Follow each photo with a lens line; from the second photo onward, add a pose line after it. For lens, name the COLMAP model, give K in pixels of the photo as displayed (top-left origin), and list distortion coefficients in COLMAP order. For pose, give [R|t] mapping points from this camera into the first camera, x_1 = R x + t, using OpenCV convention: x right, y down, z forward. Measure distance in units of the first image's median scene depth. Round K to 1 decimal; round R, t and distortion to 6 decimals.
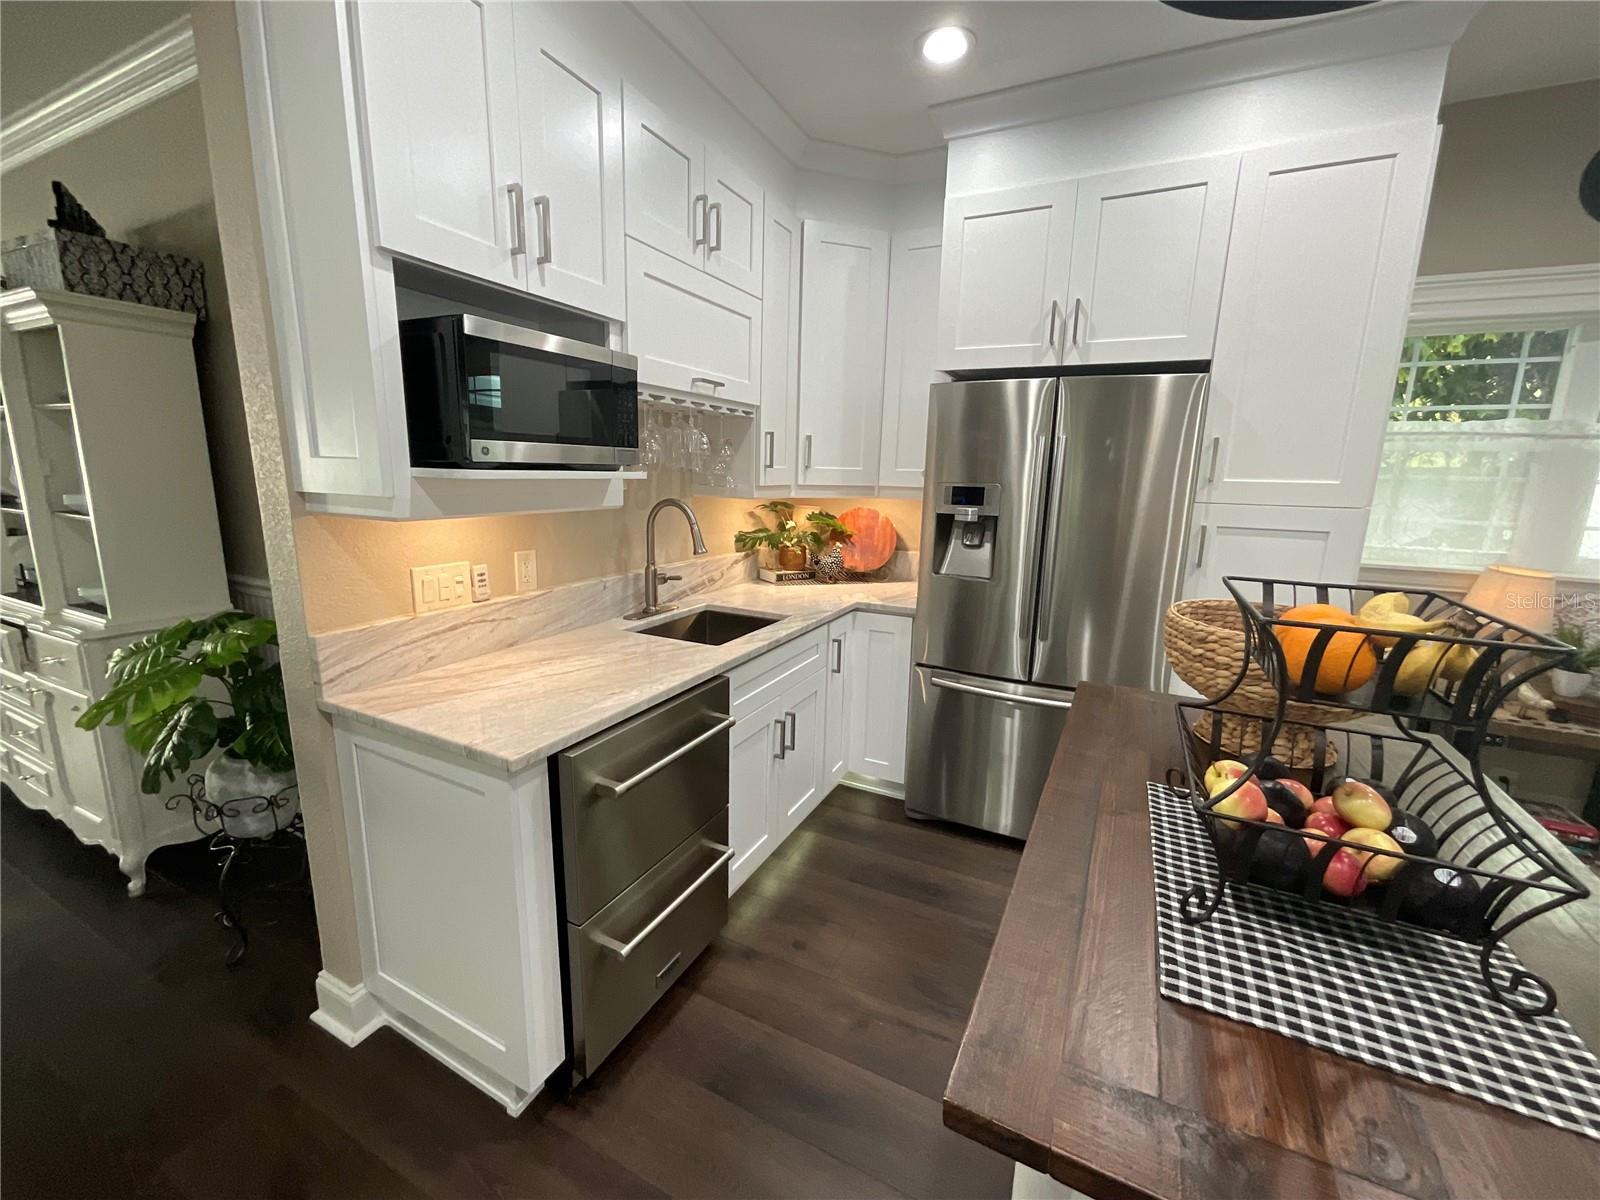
lens RADIAL K [[652.1, 0, 800.0], [0, 652.1, 600.0], [0, 0, 1]] dist [-0.002537, -0.000093]
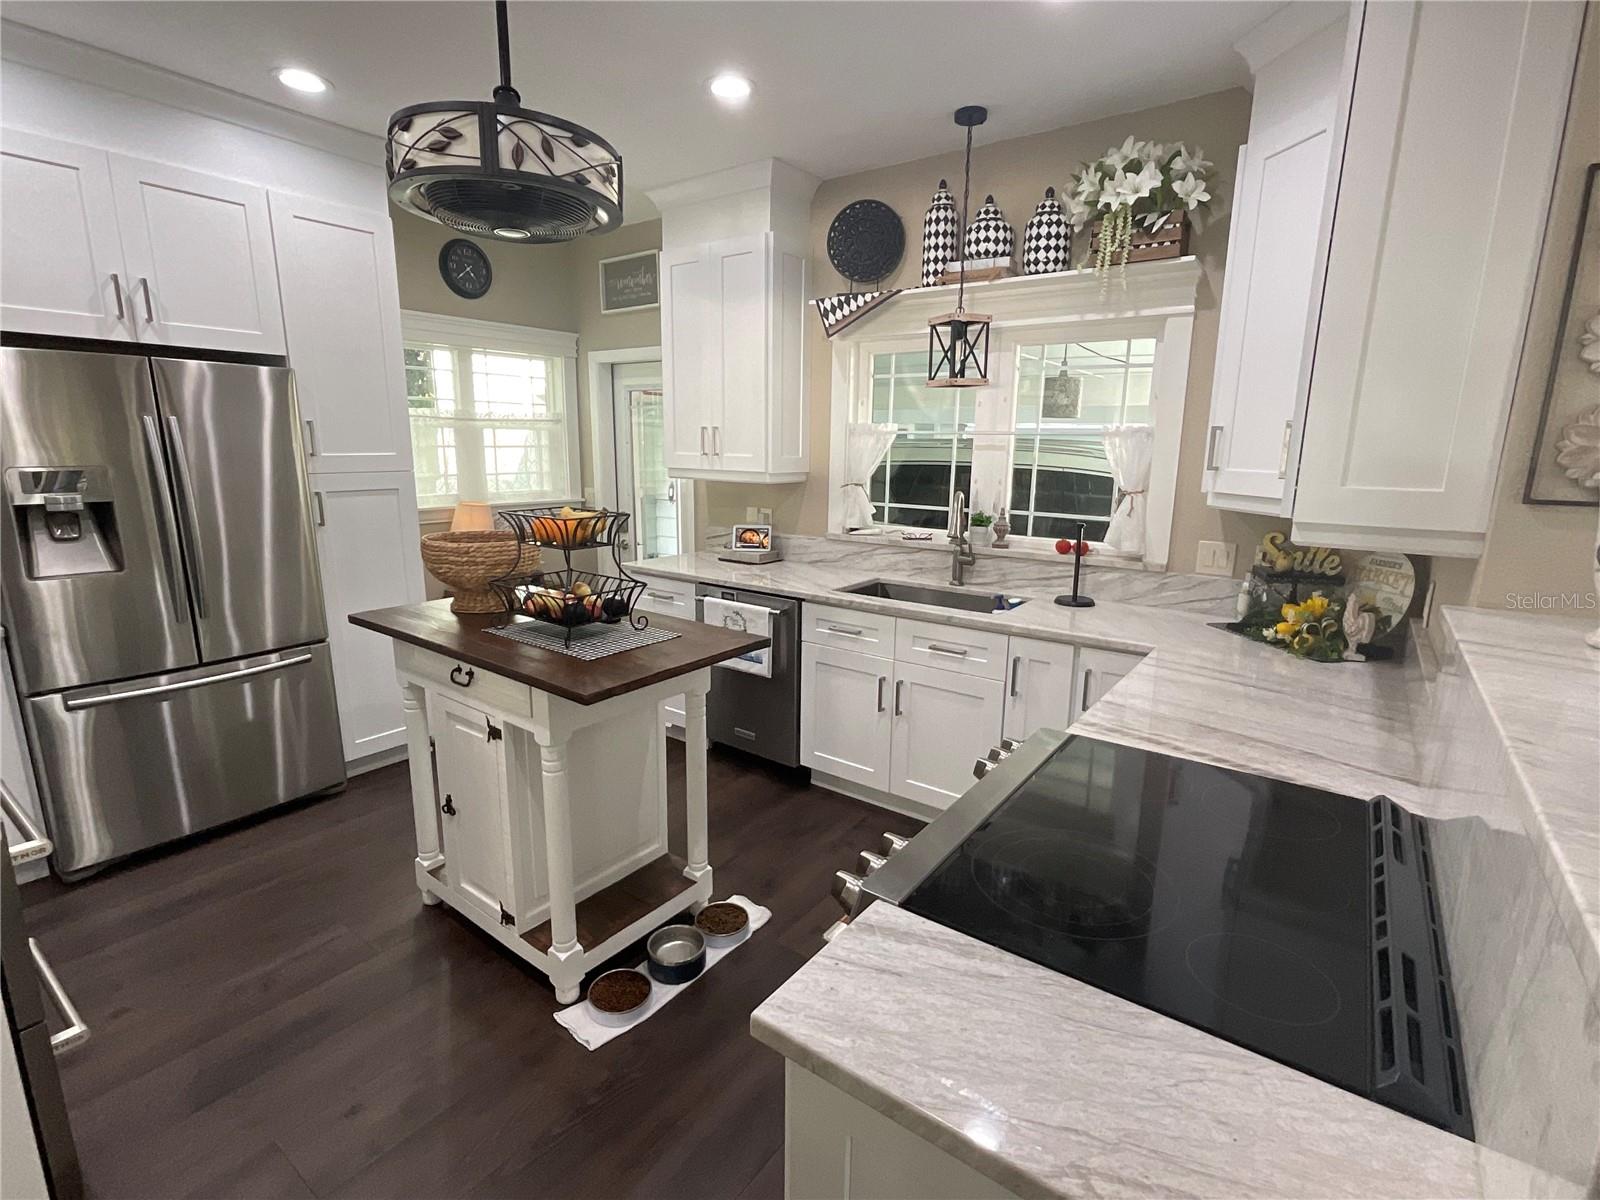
lens RADIAL K [[778.1, 0, 800.0], [0, 778.1, 600.0], [0, 0, 1]] dist [-0.002732, 0.000405]
pose [[0.169150, -0.221510, 0.960376, -0.712640], [0.181647, 0.964731, 0.190521, -0.028909], [-0.968707, 0.142222, 0.203421, -0.170789]]
